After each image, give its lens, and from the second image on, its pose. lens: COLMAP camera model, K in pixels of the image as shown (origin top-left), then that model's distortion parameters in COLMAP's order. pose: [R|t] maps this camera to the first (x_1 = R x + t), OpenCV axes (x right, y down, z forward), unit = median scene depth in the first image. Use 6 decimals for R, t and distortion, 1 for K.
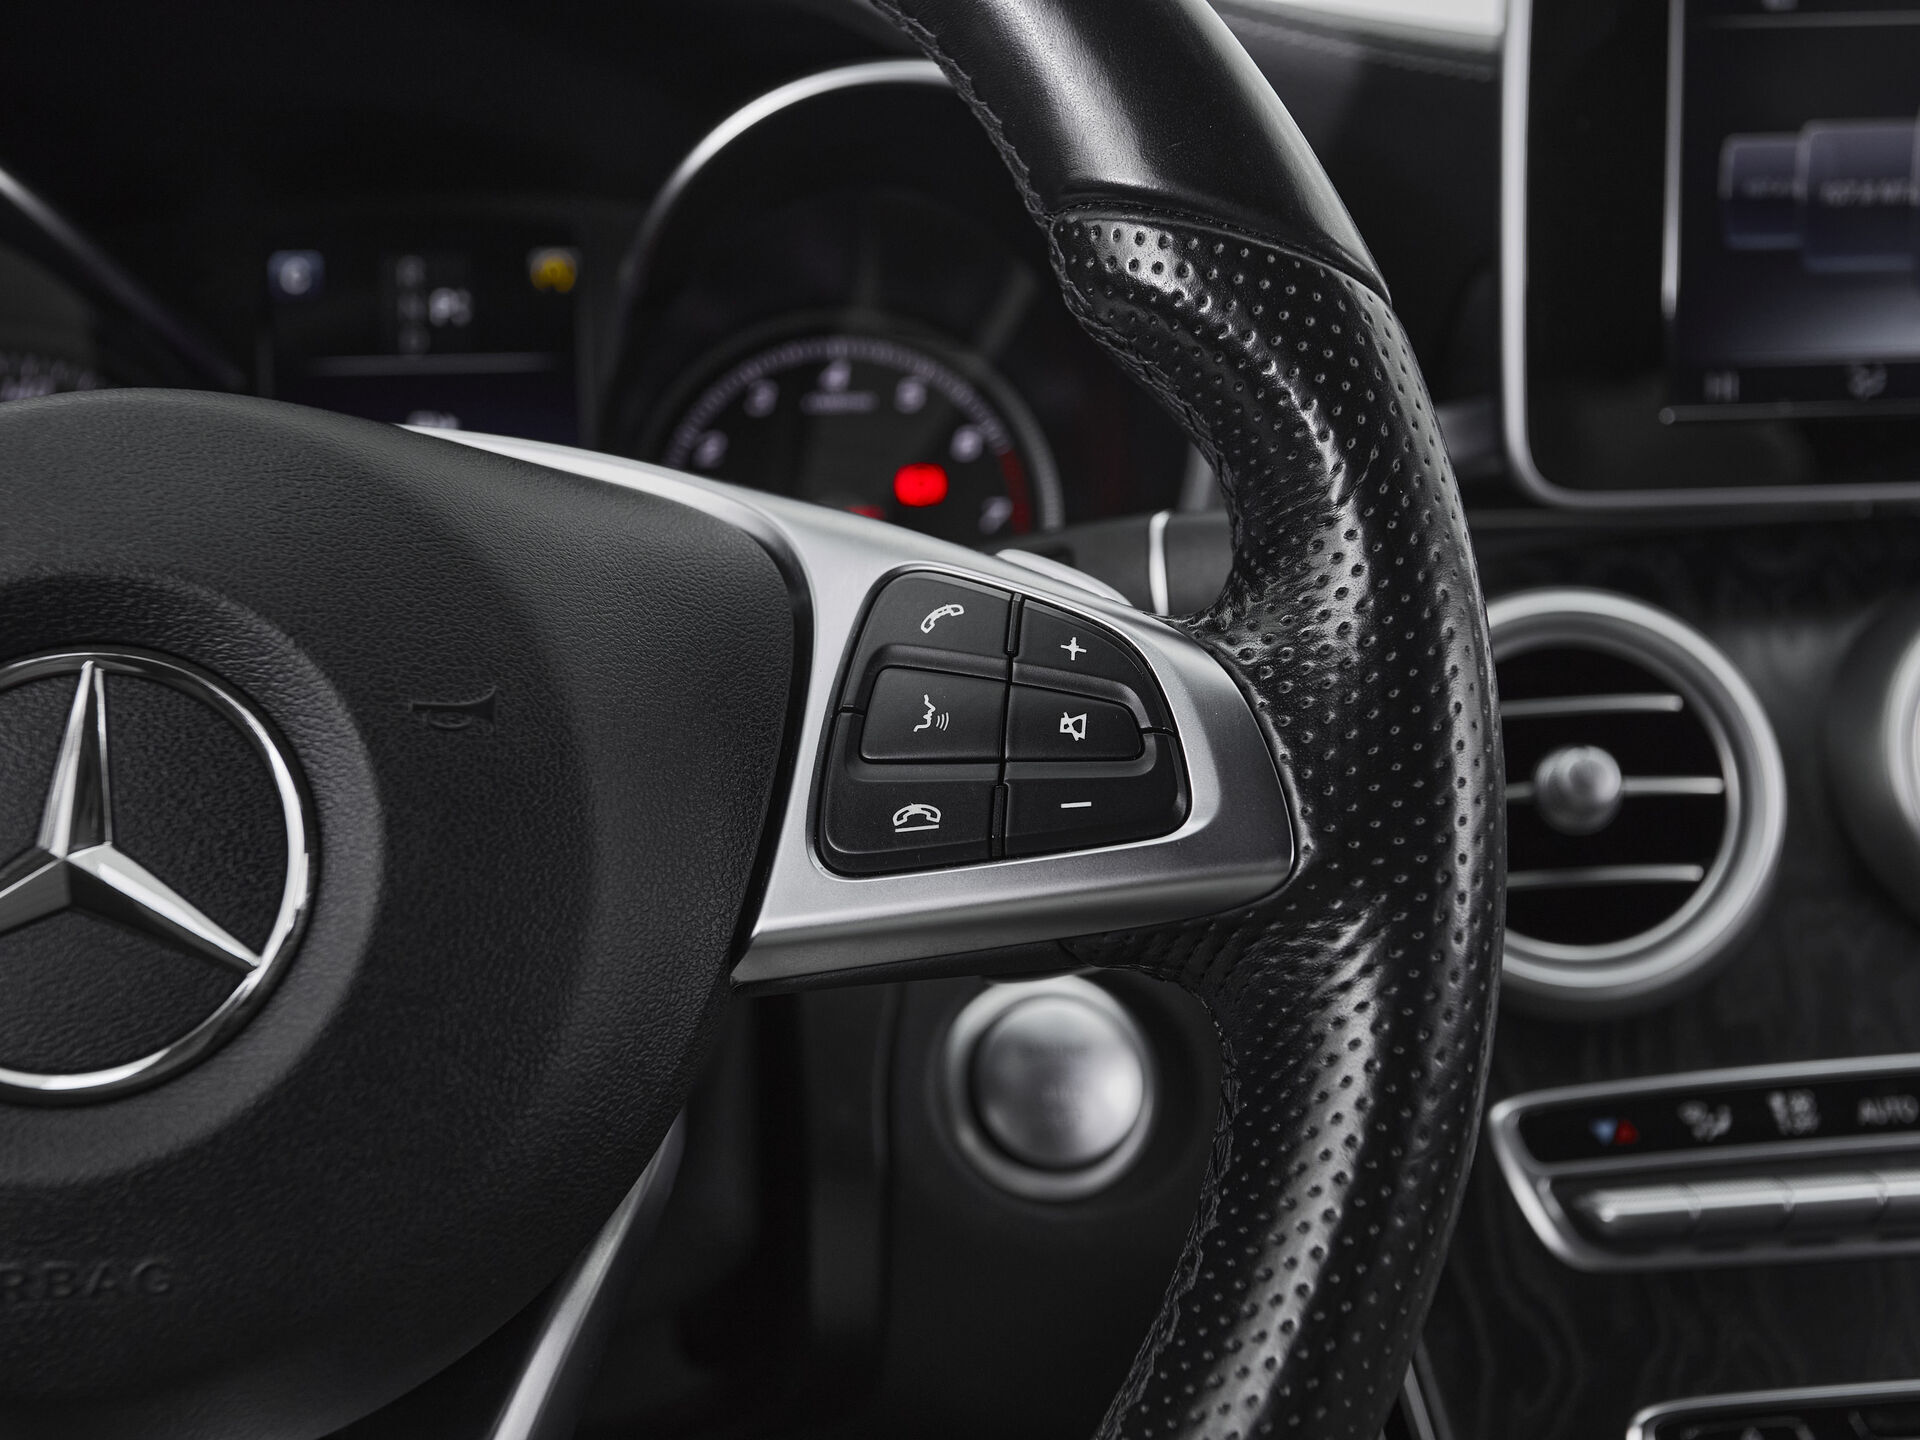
lens RADIAL K [[2319.1, 0, 957.8], [0, 2319.1, 716.4], [0, 0, 1]] dist [0.032978, 0.000000]
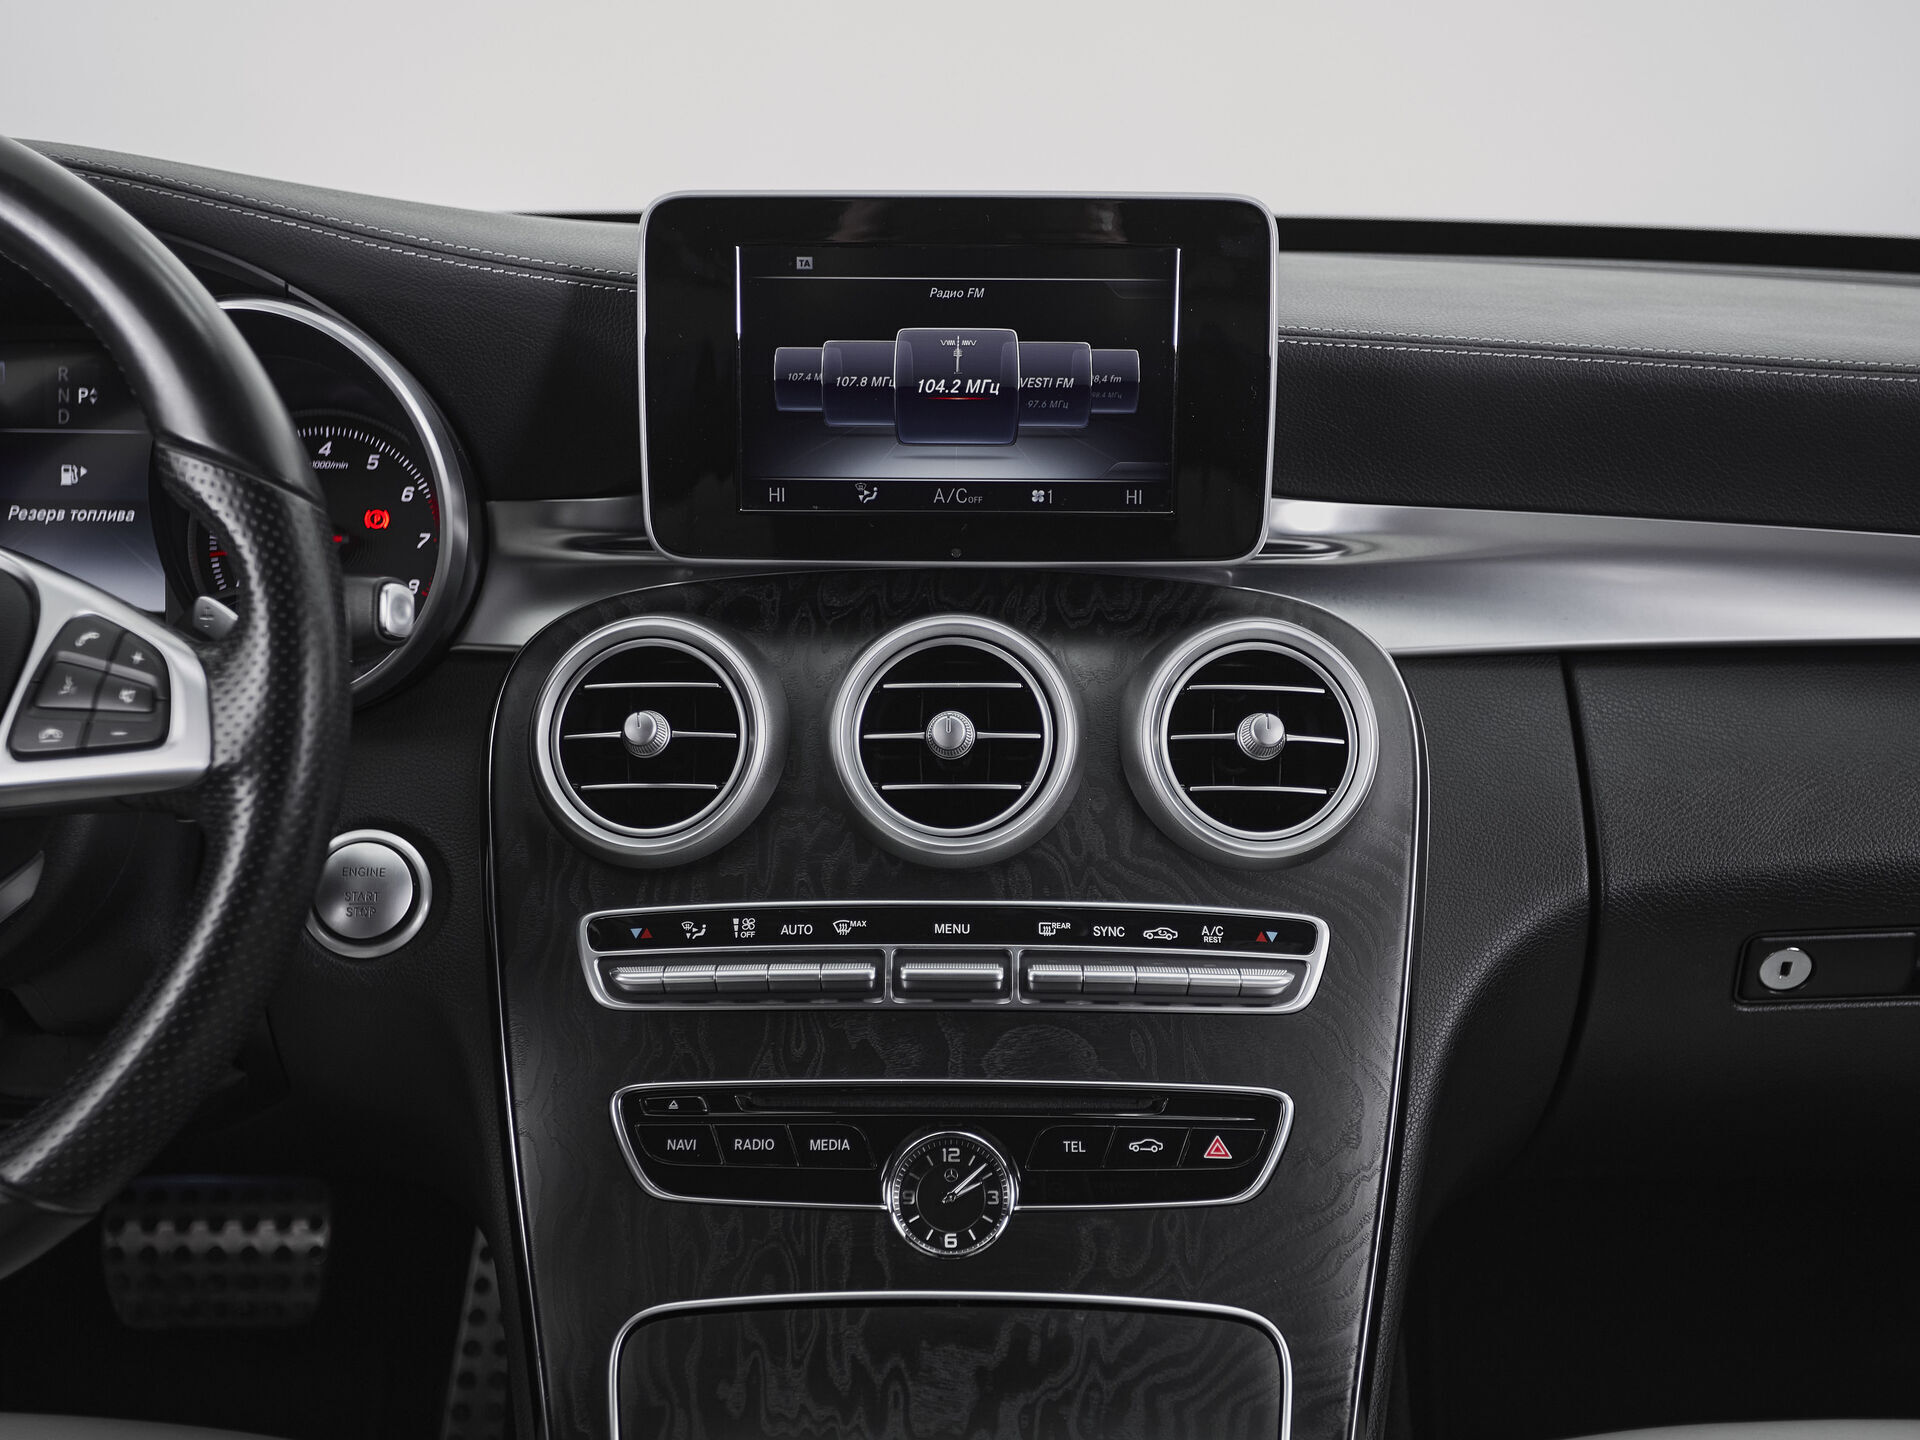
lens RADIAL K [[2319.1, 0, 956.1], [0, 2319.1, 719.0], [0, 0, 1]] dist [0.032978, 0.000000]
pose [[0.995005, 0.049150, -0.086884, 0.667341], [-0.045094, 0.997827, 0.048044, -0.074778], [0.089057, -0.043886, 0.995059, -0.696023]]
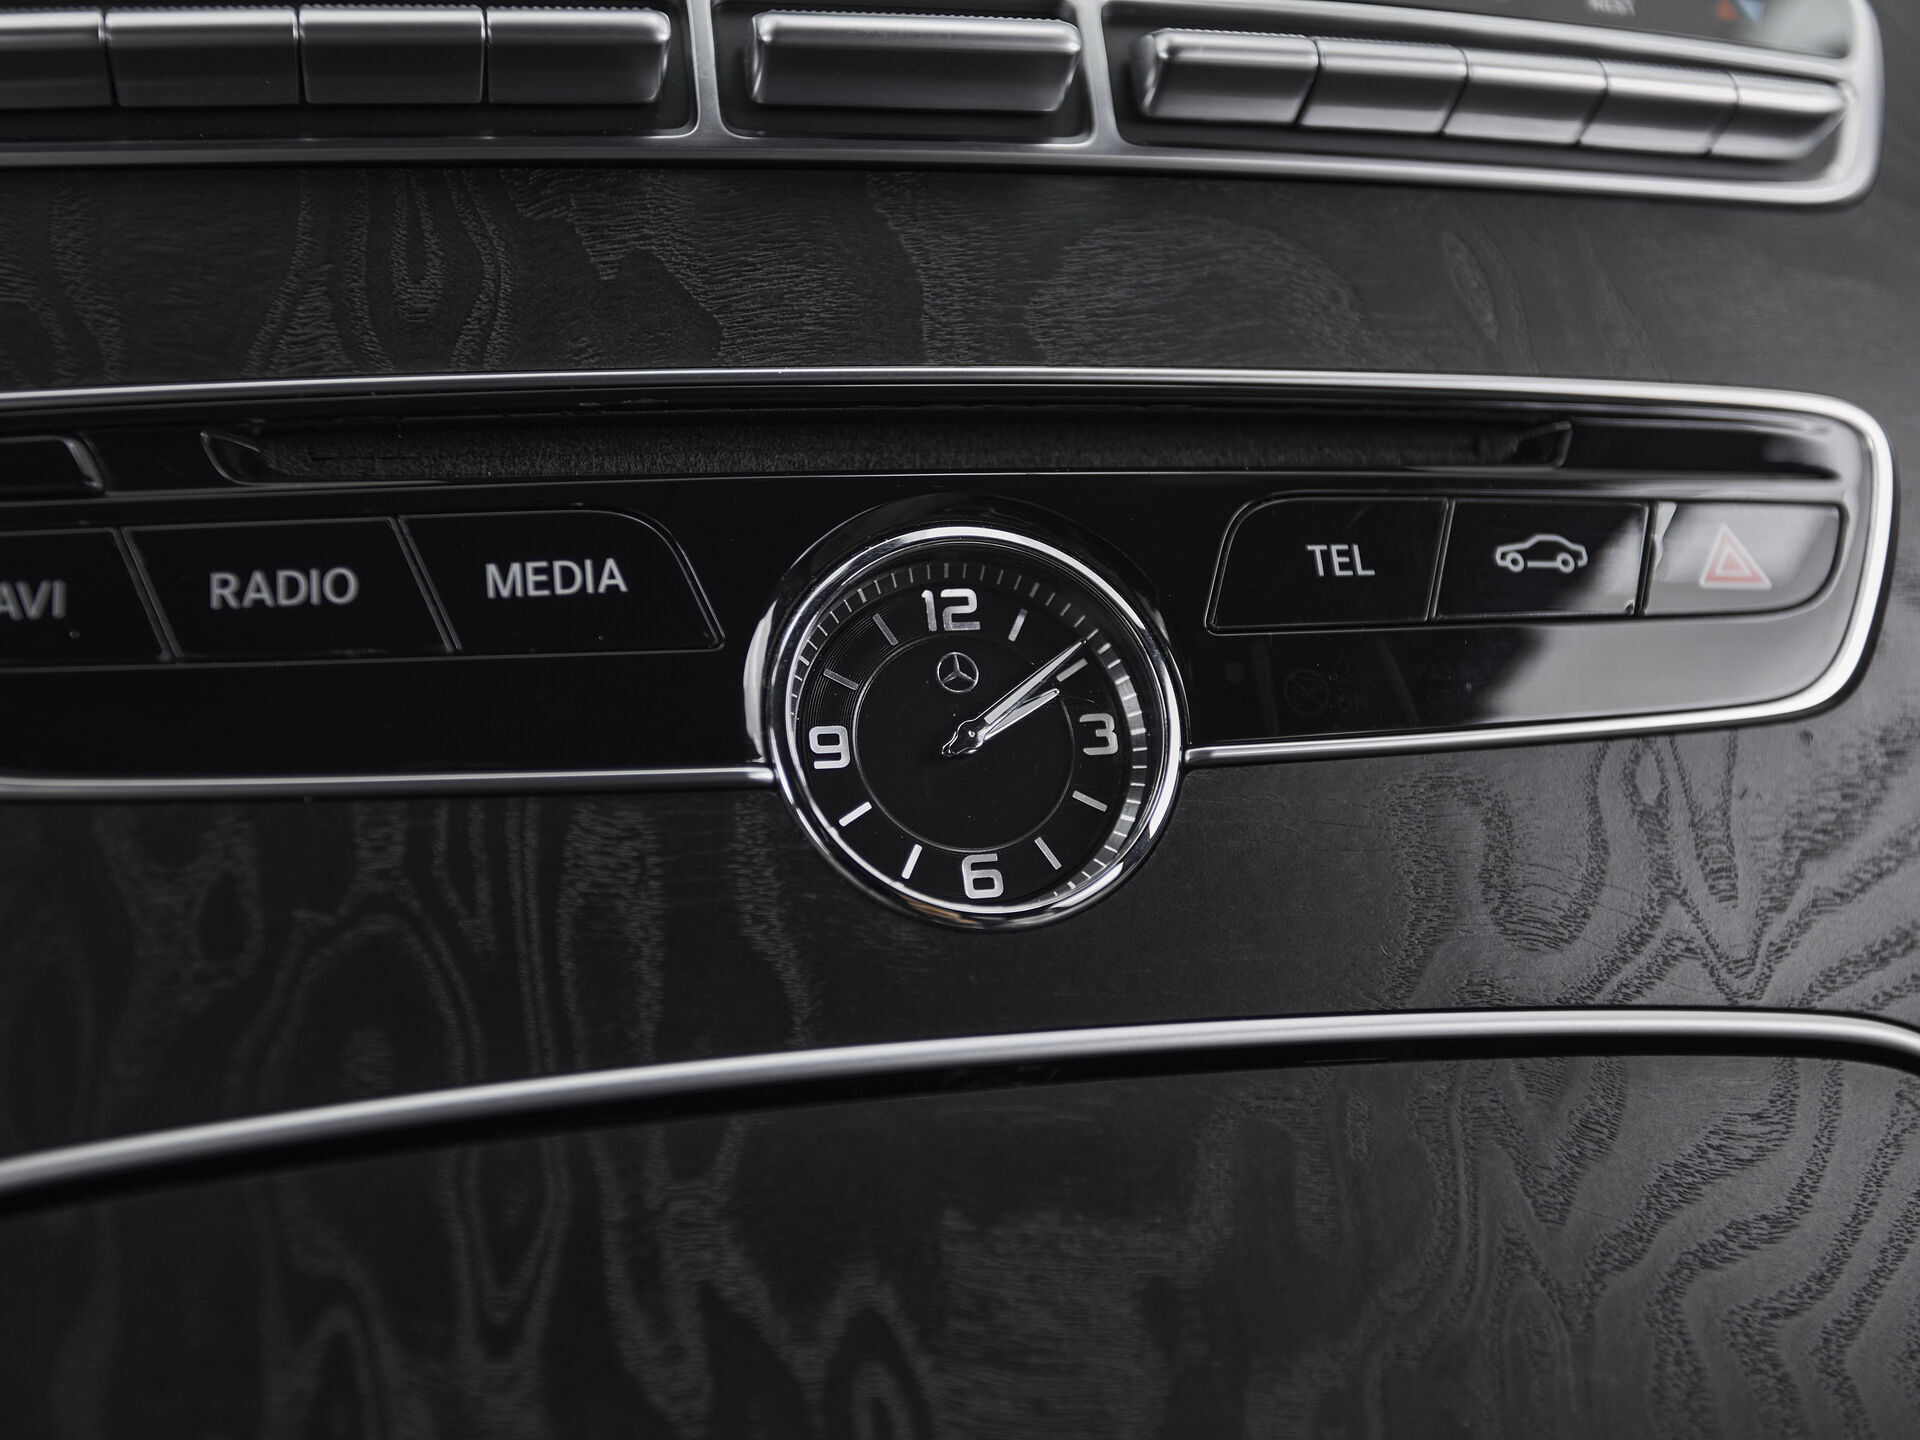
lens RADIAL K [[2319.1, 0, 954.4], [0, 2319.1, 696.7], [0, 0, 1]] dist [0.032978, 0.000000]
pose [[0.987754, 0.008342, 0.155797, 0.452162], [-0.020217, 0.996994, 0.074790, 0.304504], [-0.154705, -0.077024, 0.984954, 0.461116]]
